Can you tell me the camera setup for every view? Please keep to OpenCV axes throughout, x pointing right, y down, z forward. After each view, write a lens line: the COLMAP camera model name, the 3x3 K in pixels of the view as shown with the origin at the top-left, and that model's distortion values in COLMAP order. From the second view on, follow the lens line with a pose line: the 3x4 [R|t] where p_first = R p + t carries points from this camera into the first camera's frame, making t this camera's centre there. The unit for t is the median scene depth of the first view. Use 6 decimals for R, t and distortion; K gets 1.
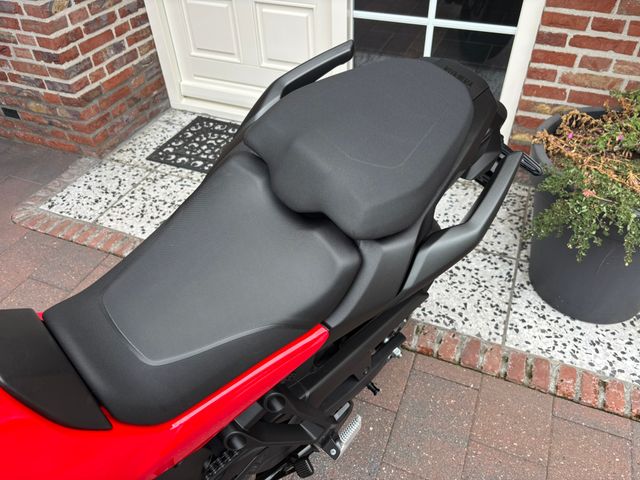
lens RADIAL K [[491.0, 0, 320.9], [0, 491.0, 233.7], [0, 0, 1]] dist [0.031782, -0.050781]
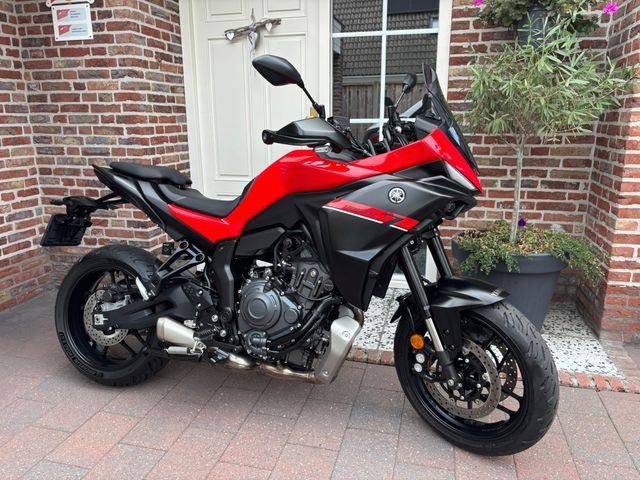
lens RADIAL K [[491.0, 0, 313.4], [0, 491.0, 232.2], [0, 0, 1]] dist [0.031782, -0.050781]
pose [[0.989848, -0.011365, 0.141674, -0.237231], [0.078551, 0.874474, -0.478670, 0.440886], [-0.118450, 0.484939, 0.866489, -0.376207]]
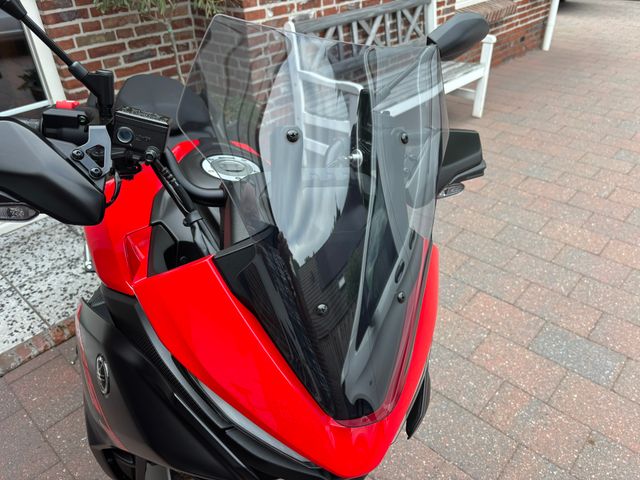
lens RADIAL K [[491.0, 0, 333.8], [0, 491.0, 233.1], [0, 0, 1]] dist [0.031782, -0.050781]
pose [[0.321489, -0.498564, 0.805034, -0.620663], [0.649711, 0.734615, 0.195492, 0.114160], [-0.688855, 0.460191, 0.560093, -0.178192]]
